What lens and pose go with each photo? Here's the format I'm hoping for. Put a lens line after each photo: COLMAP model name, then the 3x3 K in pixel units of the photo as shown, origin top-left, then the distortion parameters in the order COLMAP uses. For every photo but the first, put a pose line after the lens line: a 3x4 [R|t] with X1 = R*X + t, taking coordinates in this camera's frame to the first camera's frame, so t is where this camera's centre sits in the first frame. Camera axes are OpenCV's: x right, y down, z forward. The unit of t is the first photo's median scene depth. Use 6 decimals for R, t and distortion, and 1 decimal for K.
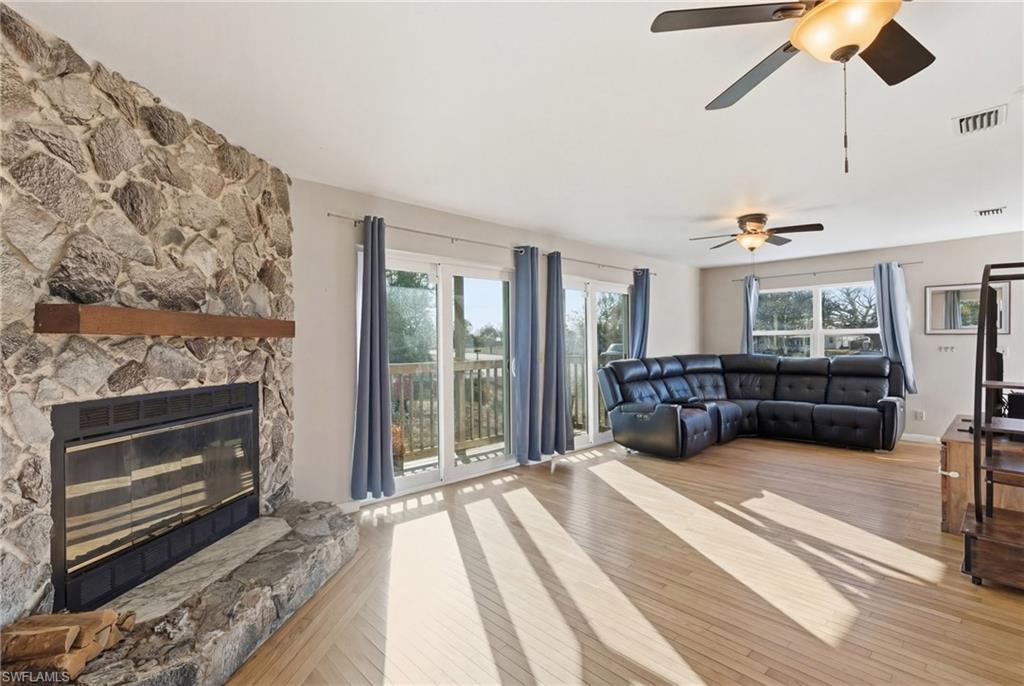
lens RADIAL K [[465.3, 0, 508.5], [0, 465.3, 343.7], [0, 0, 1]] dist [-0.002641, -0.000336]
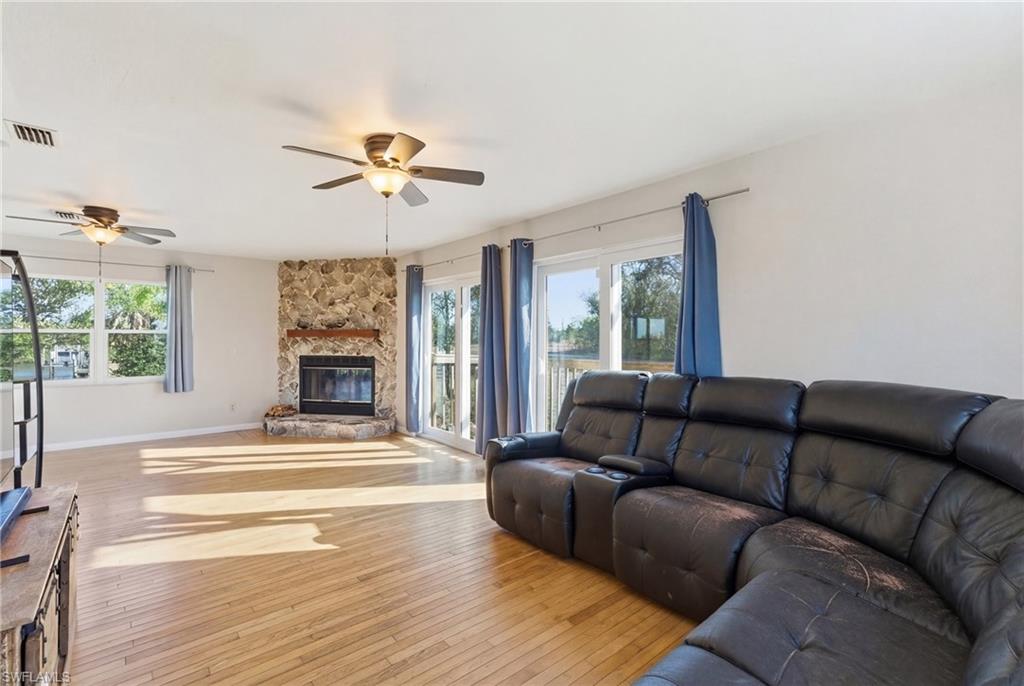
lens RADIAL K [[465.3, 0, 508.5], [0, 465.3, 343.7], [0, 0, 1]] dist [-0.002641, -0.000336]
pose [[-0.041145, 0.017516, -0.999000, 1.991752], [-0.005075, 0.999830, 0.017740, -0.029446], [0.999140, 0.005799, -0.041050, 2.042346]]
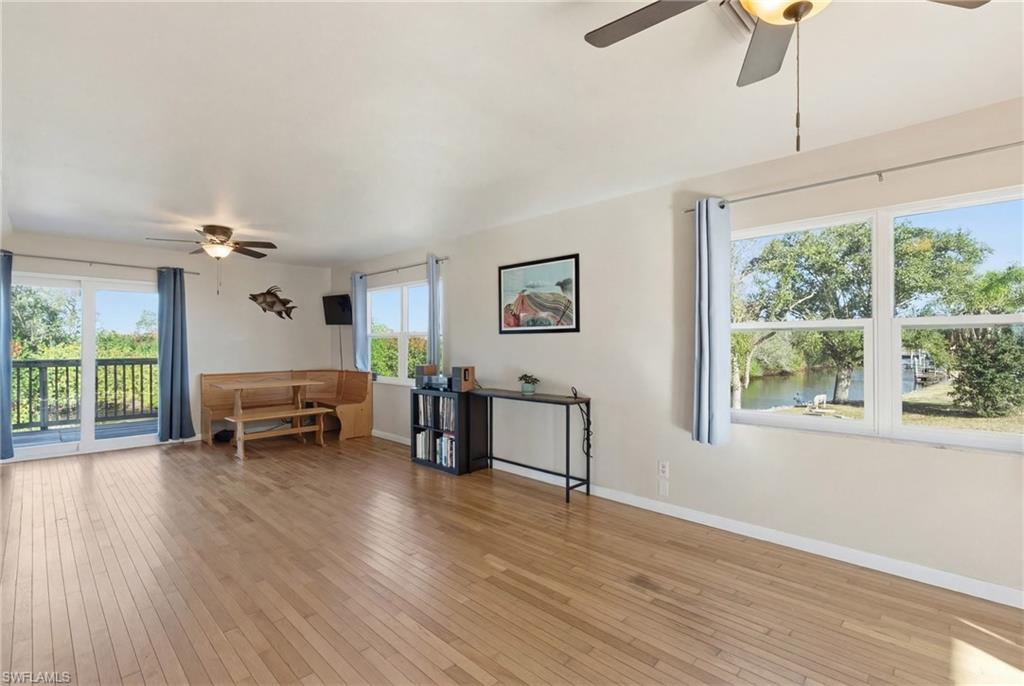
lens RADIAL K [[470.1, 0, 512.8], [0, 470.1, 338.6], [0, 0, 1]] dist [-0.004395, -0.000013]
pose [[-0.998008, 0.013152, -0.061700, 0.714364], [0.013476, 0.999897, -0.004843, -0.009770], [0.061630, -0.005665, -0.998083, 0.969332]]
